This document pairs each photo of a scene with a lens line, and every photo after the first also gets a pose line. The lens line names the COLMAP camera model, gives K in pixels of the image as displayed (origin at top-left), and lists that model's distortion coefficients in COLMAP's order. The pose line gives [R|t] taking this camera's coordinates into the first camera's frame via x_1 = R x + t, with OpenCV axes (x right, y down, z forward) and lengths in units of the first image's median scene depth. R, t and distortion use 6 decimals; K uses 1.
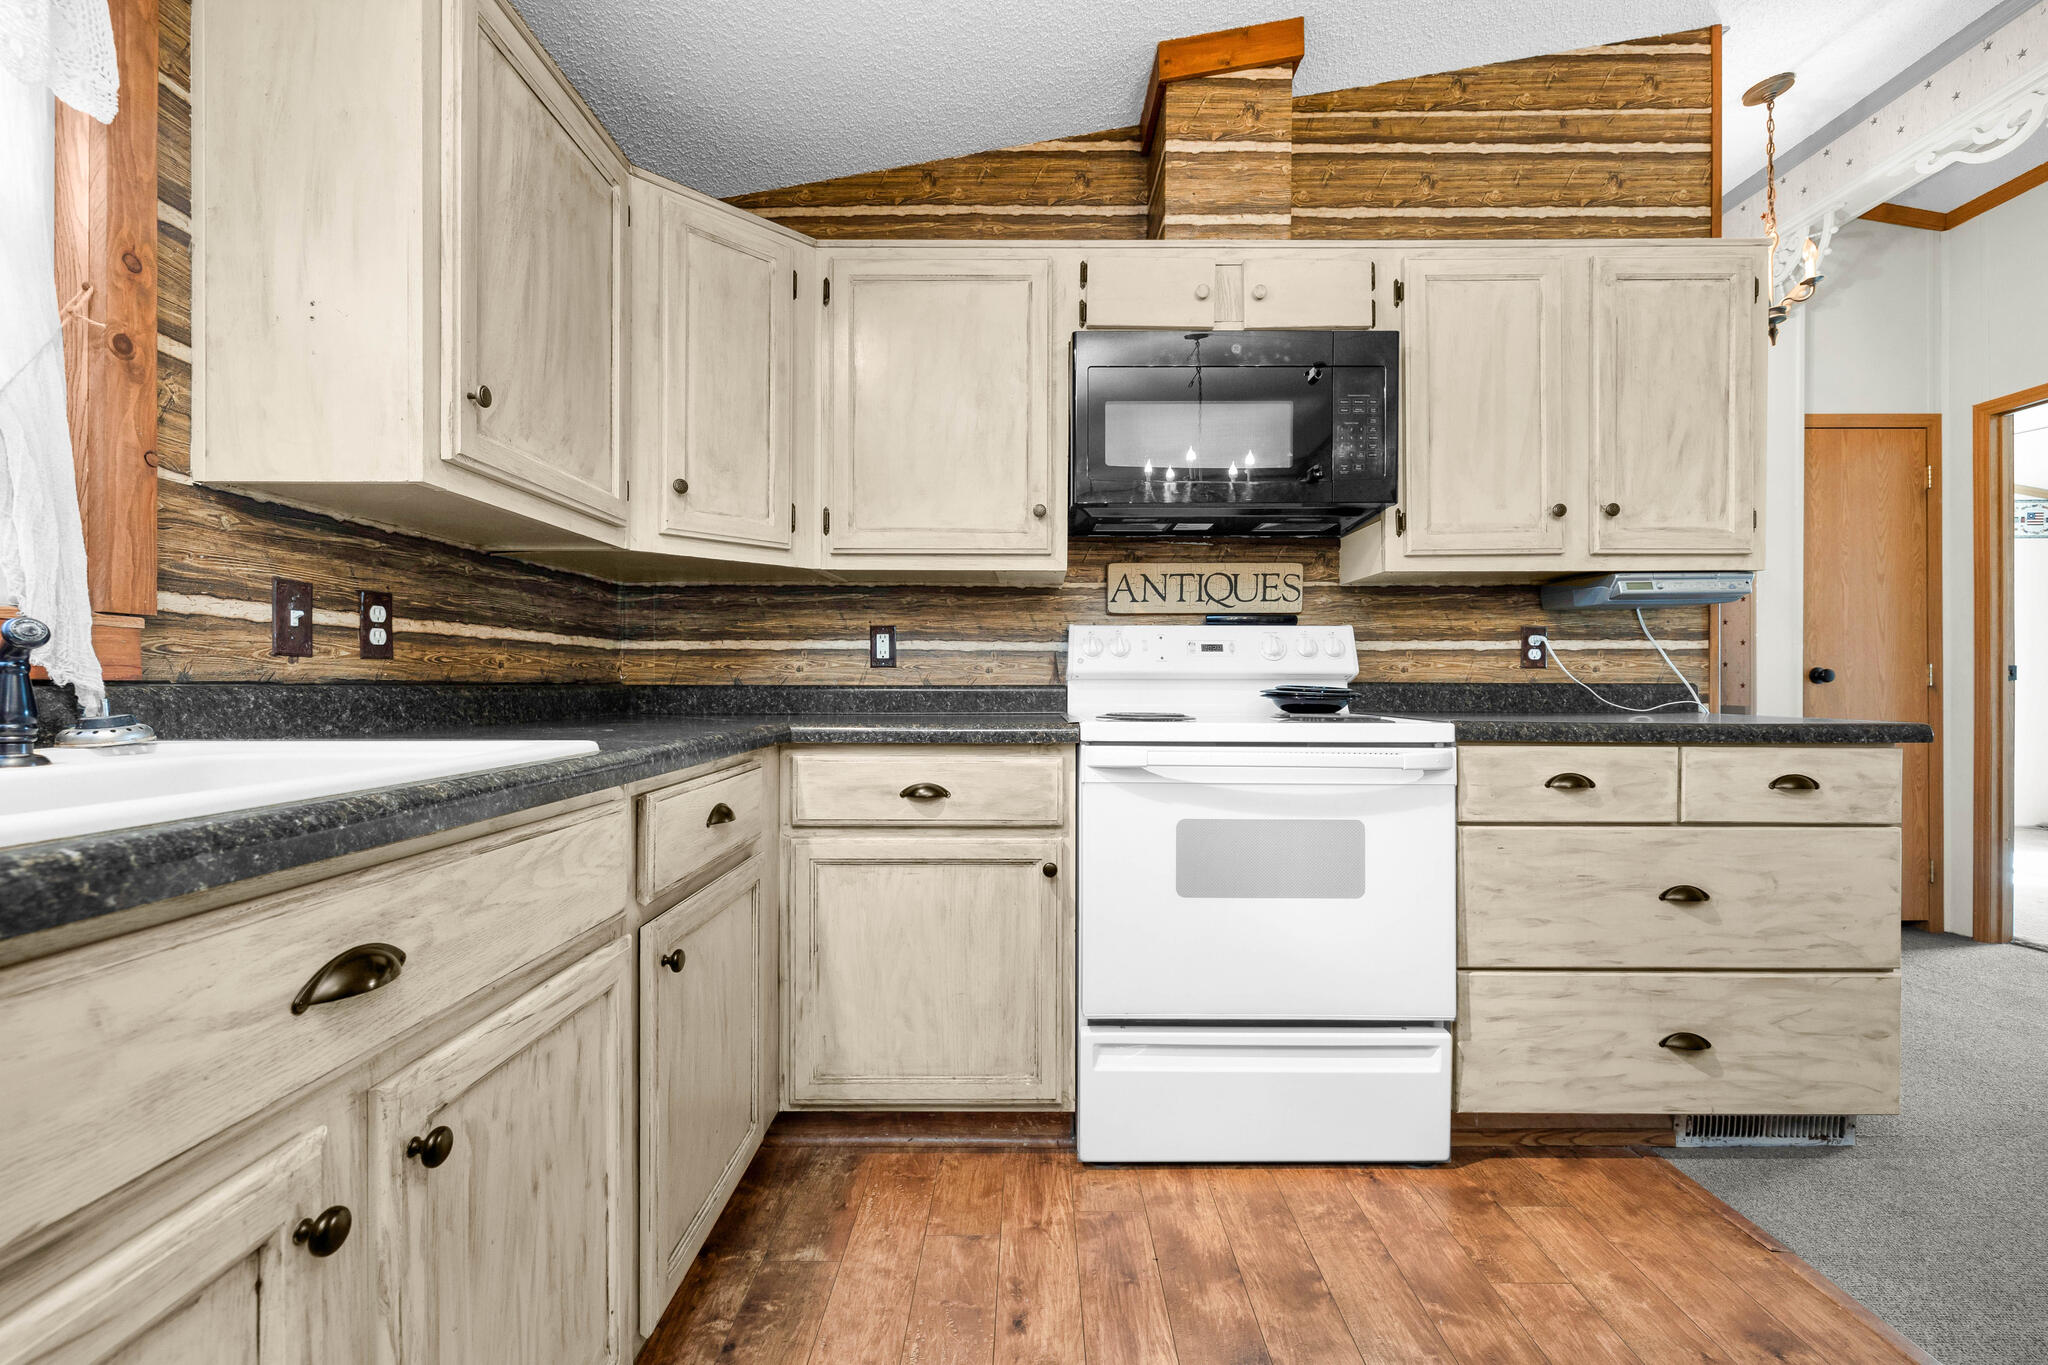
lens RADIAL K [[871.7, 0, 1029.6], [0, 871.7, 680.0], [0, 0, 1]] dist [-0.001951, 0.000271]
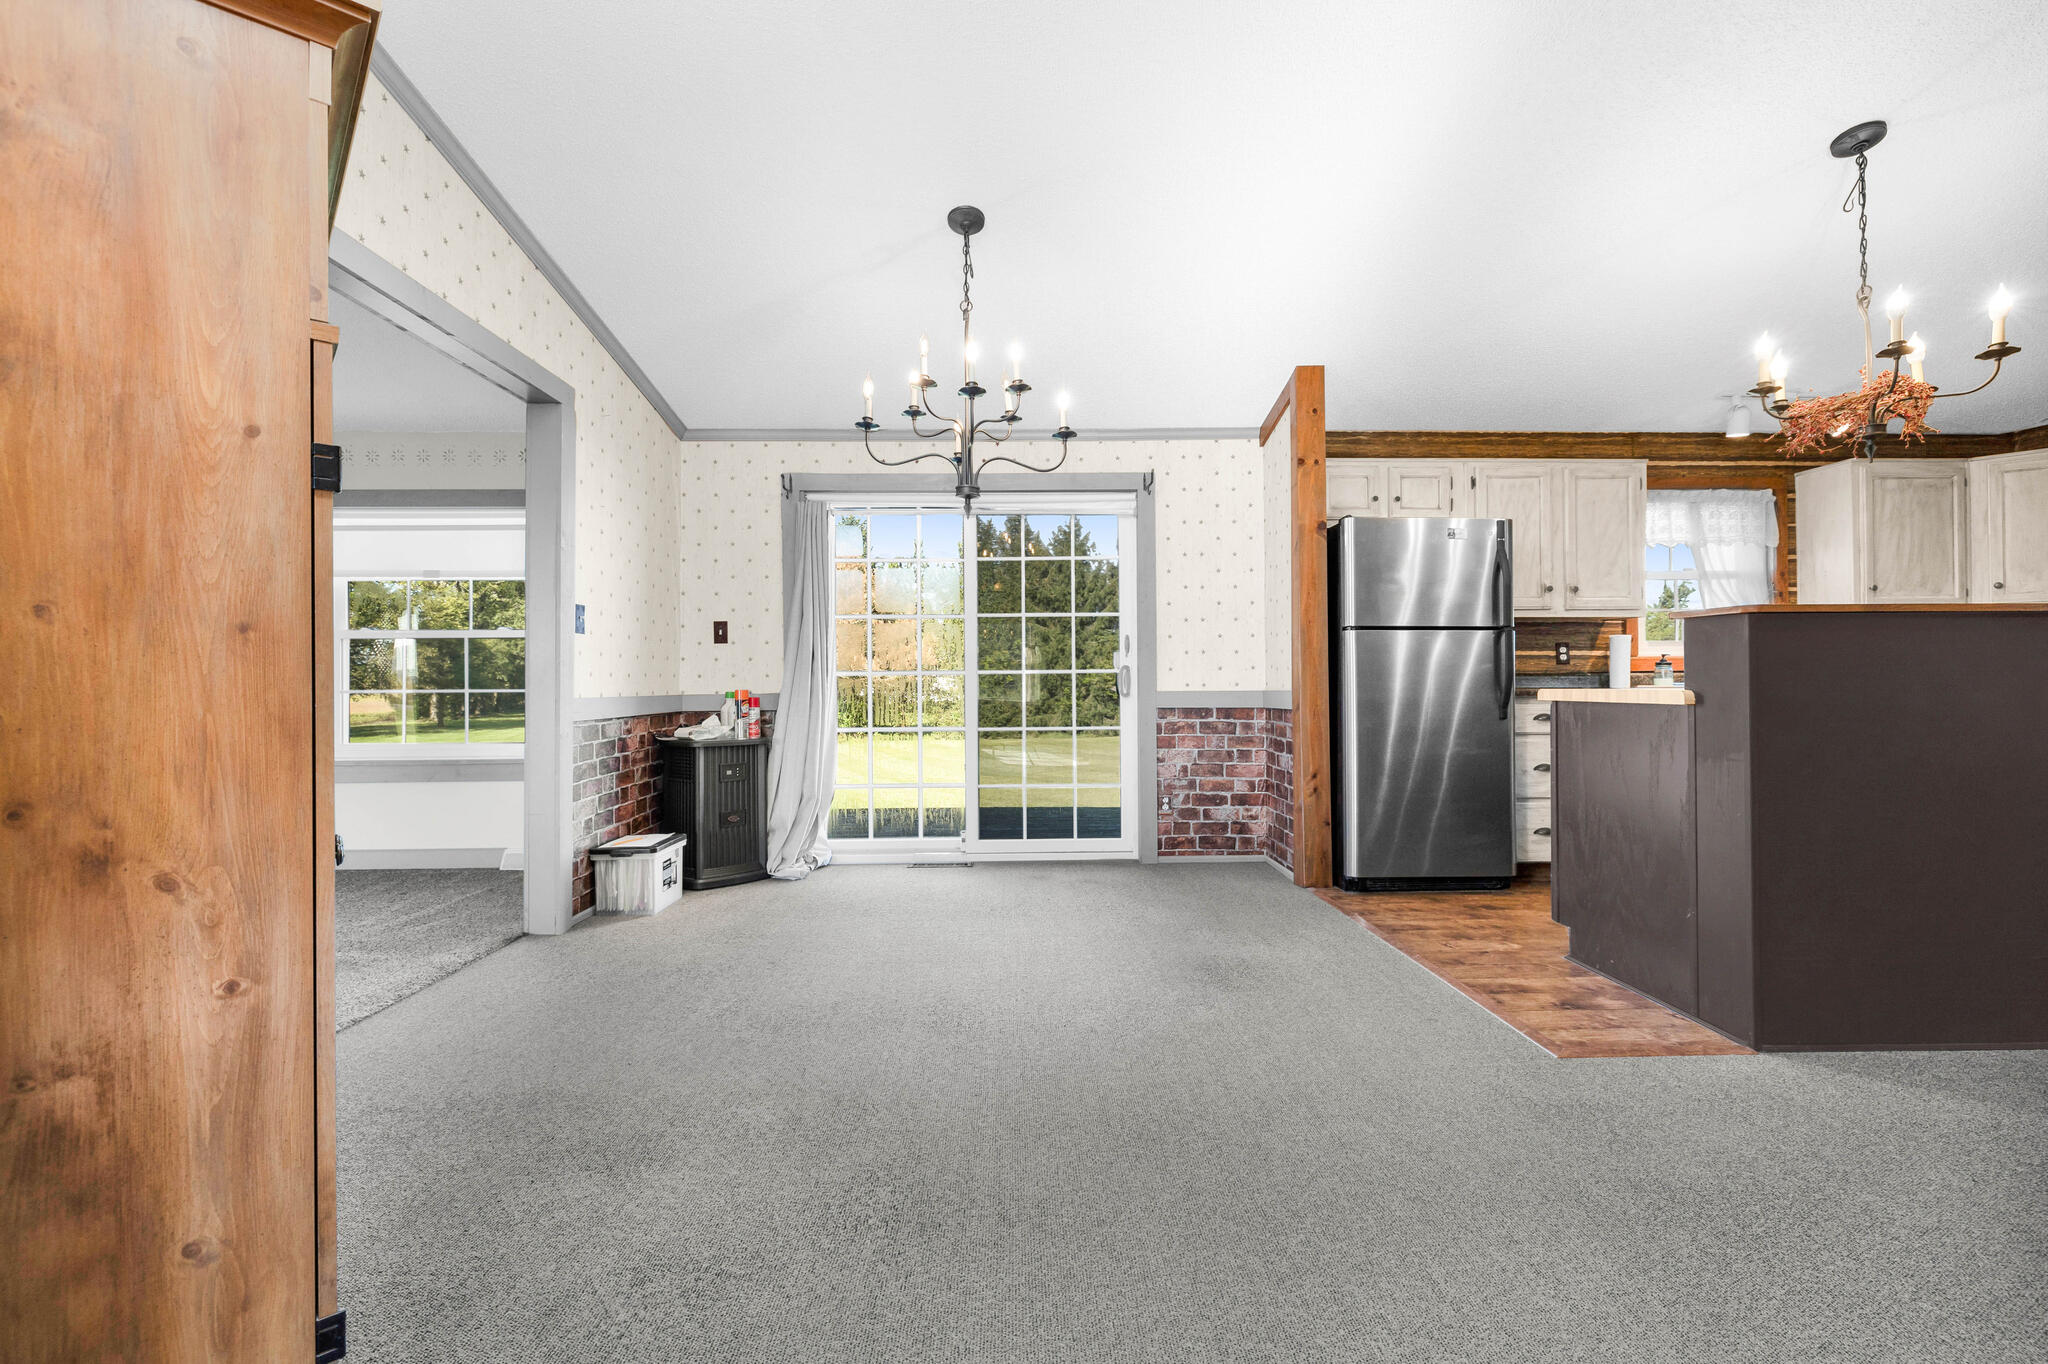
lens RADIAL K [[871.7, 0, 1025.1], [0, 871.7, 676.8], [0, 0, 1]] dist [-0.001951, 0.000271]
pose [[0.017574, -0.011747, -0.999777, 1.641776], [0.009816, 0.999885, -0.011575, 0.022205], [0.999797, -0.009611, 0.017688, -1.448941]]
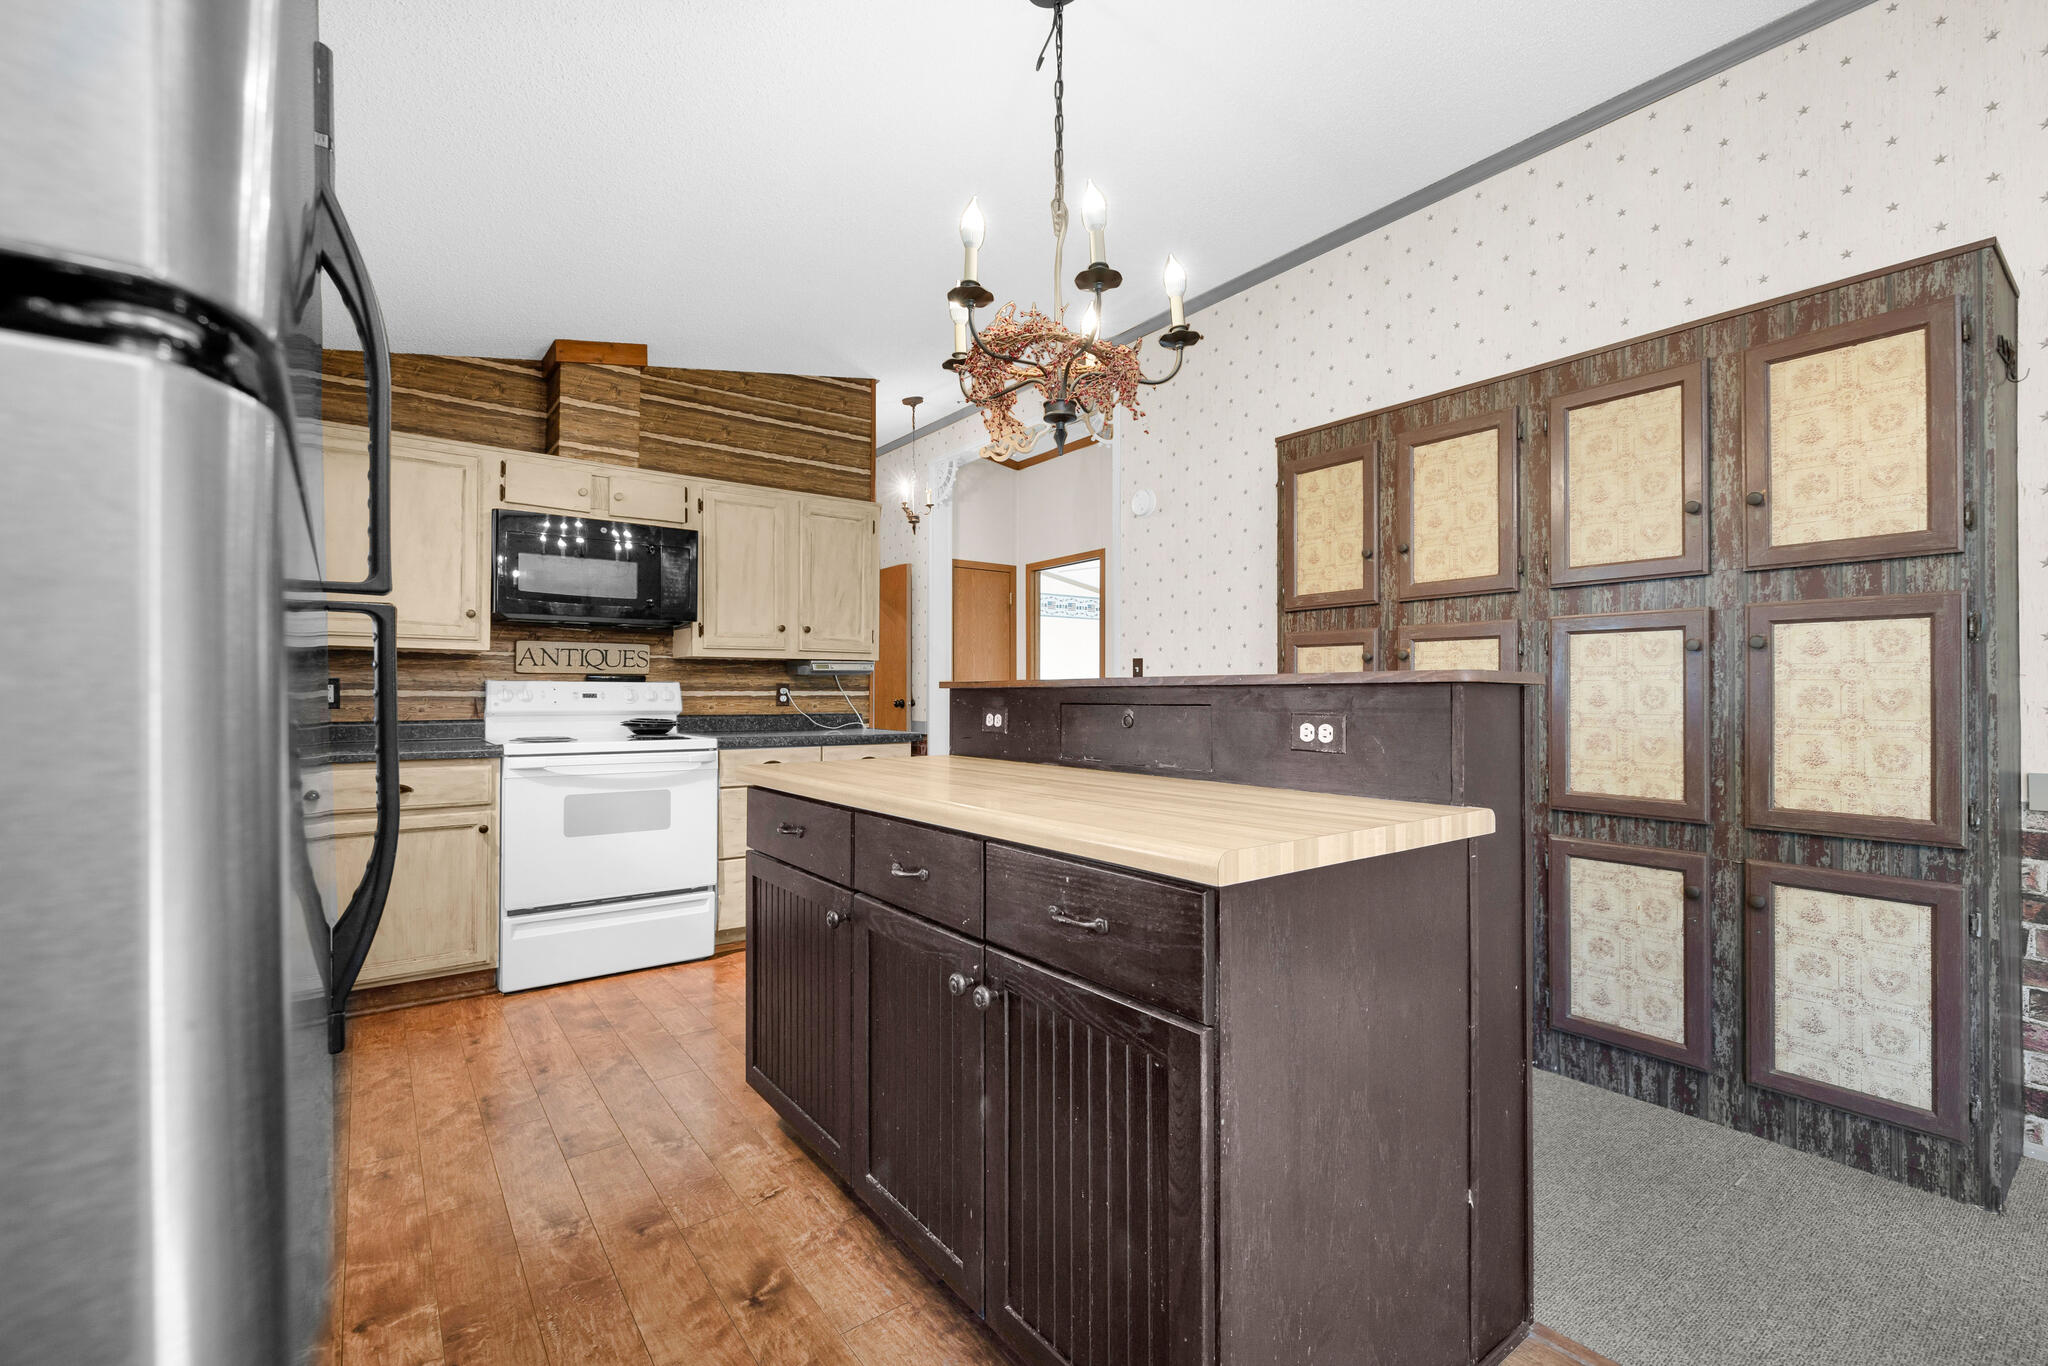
lens RADIAL K [[871.7, 0, 1030.7], [0, 871.7, 687.1], [0, 0, 1]] dist [-0.001951, 0.000271]
pose [[0.793014, 0.005766, 0.609176, -0.143949], [-0.003316, 0.999981, -0.005149, -0.051977], [-0.609194, 0.002063, 0.793018, -0.884774]]
